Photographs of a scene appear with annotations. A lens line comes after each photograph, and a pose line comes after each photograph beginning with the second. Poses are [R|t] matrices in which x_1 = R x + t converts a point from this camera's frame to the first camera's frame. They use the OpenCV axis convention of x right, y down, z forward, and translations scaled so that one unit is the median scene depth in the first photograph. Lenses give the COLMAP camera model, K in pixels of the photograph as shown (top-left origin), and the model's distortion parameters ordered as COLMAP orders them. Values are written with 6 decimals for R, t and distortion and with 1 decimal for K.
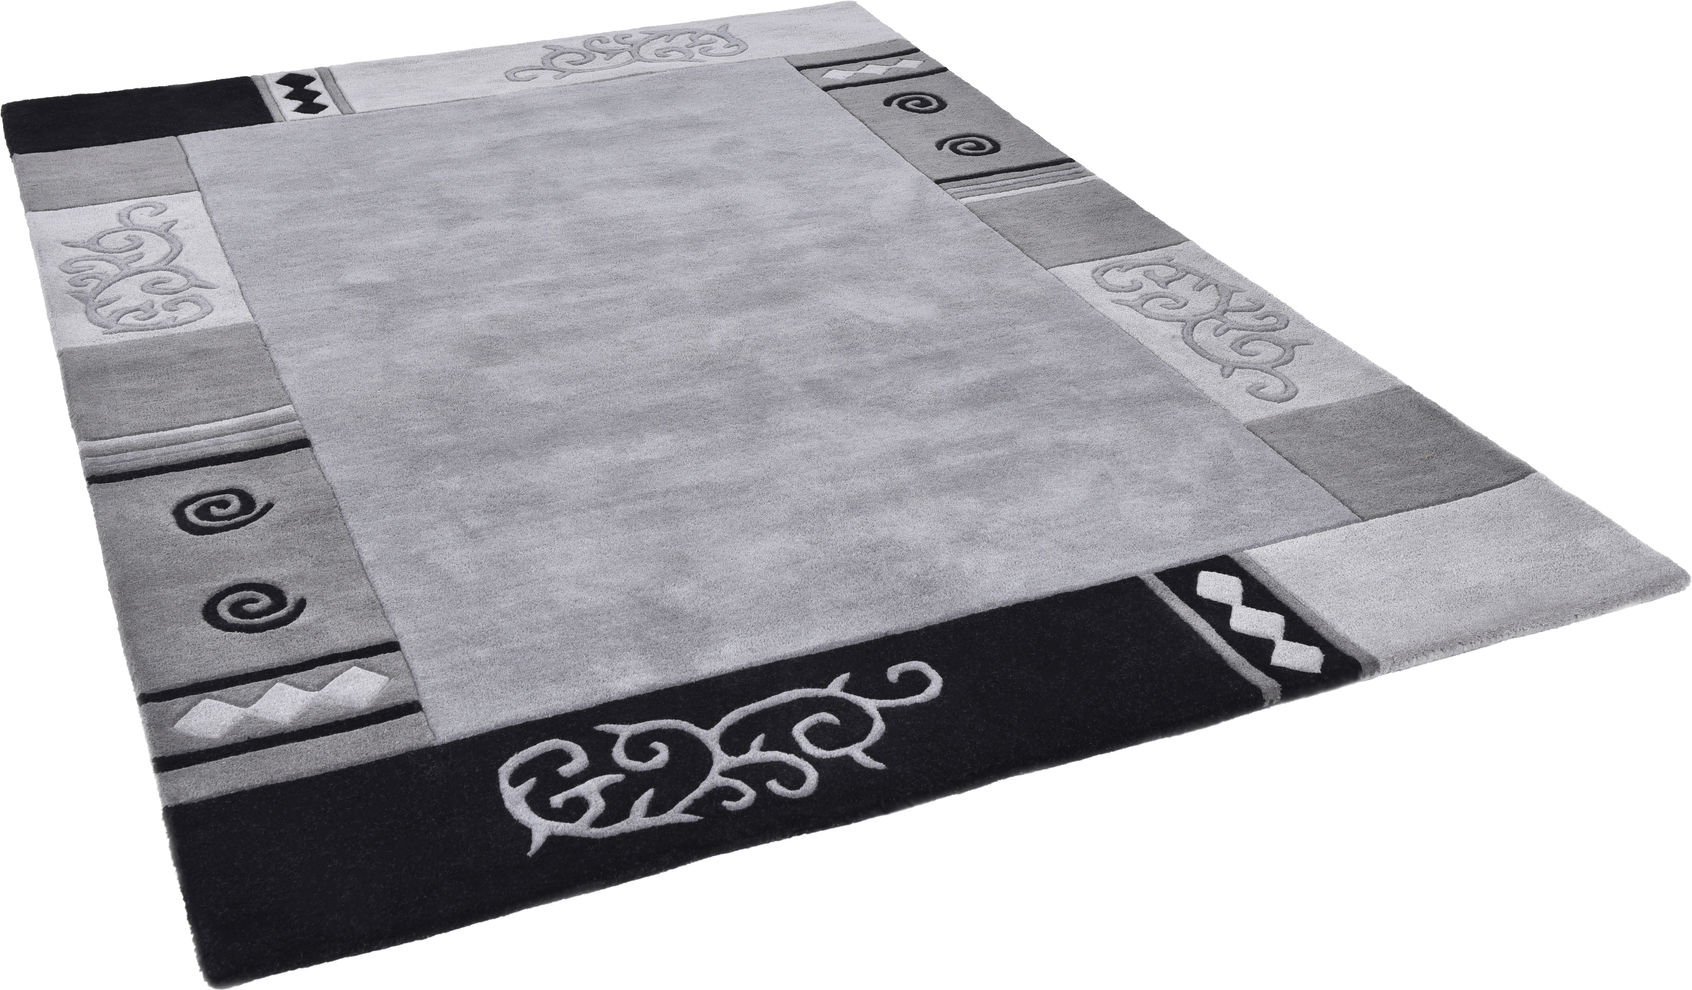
lens RADIAL K [[2159.7, 0, 844.7], [0, 2159.7, 493.4], [0, 0, 1]] dist [0.022924, 0.000000]
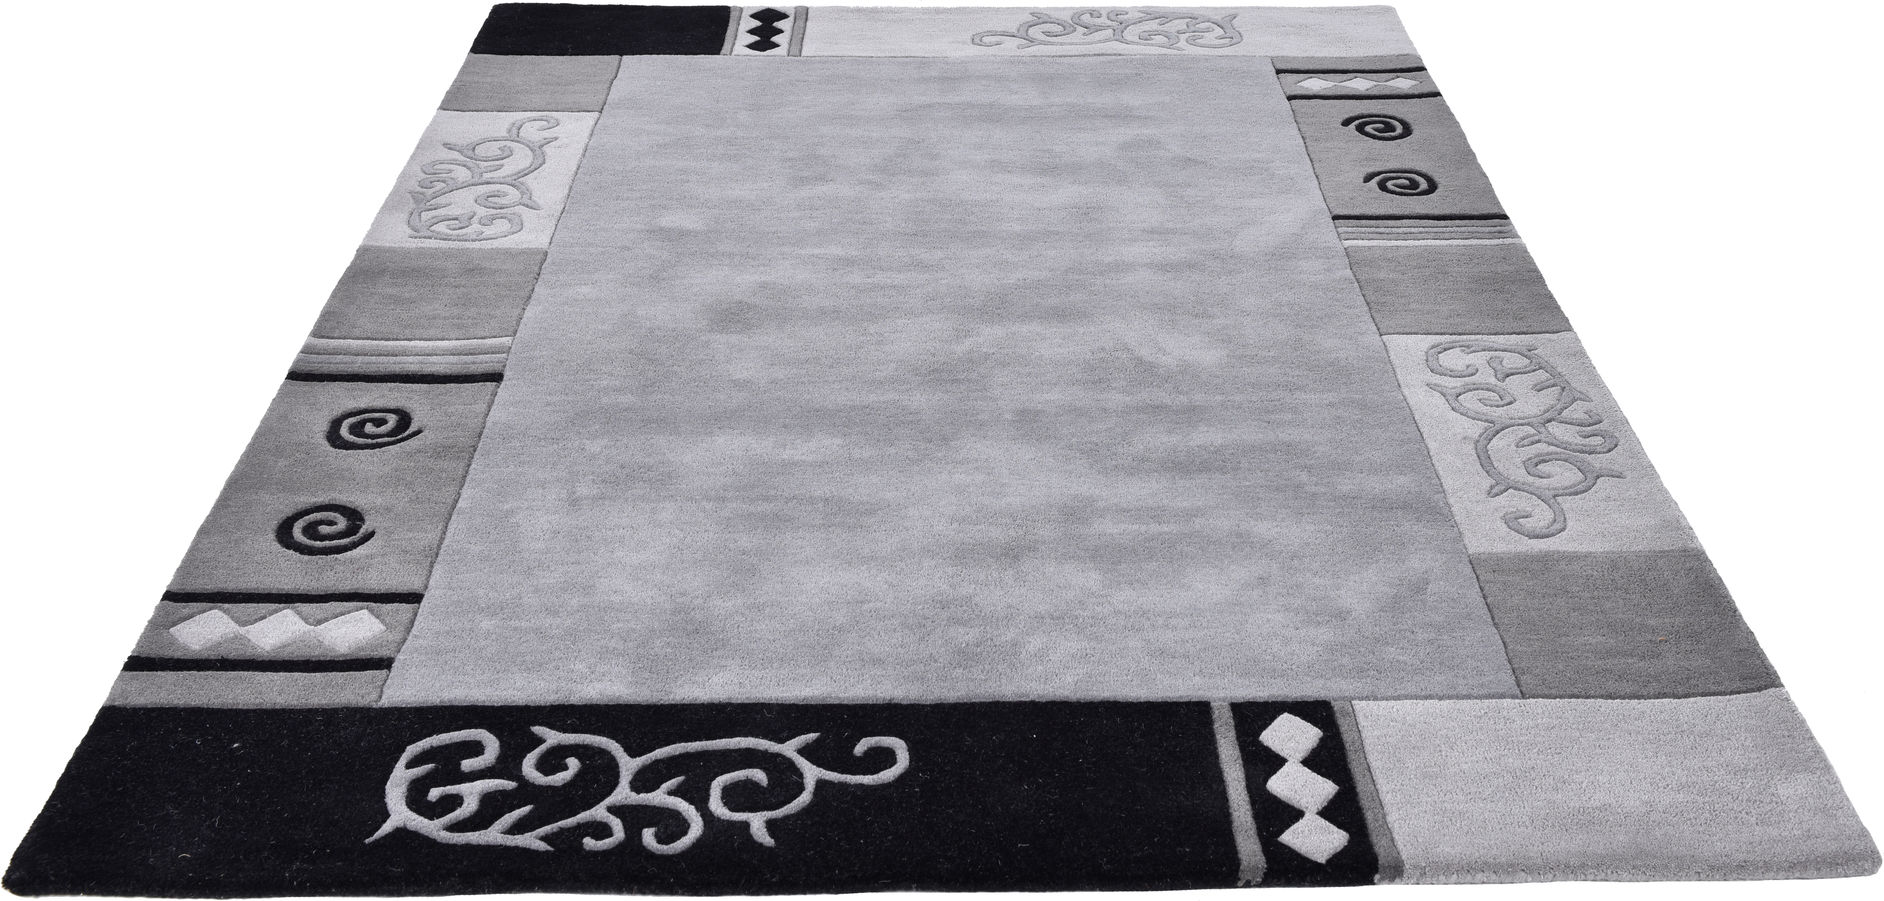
lens RADIAL K [[2263.1, 0, 937.2], [0, 2263.1, 449.1], [0, 0, 1]] dist [-0.017161, 0.000000]
pose [[0.923286, 0.188429, -0.334719, 0.284812], [-0.191895, 0.981146, 0.023010, -0.053716], [0.332744, 0.042986, 0.942037, 0.104303]]
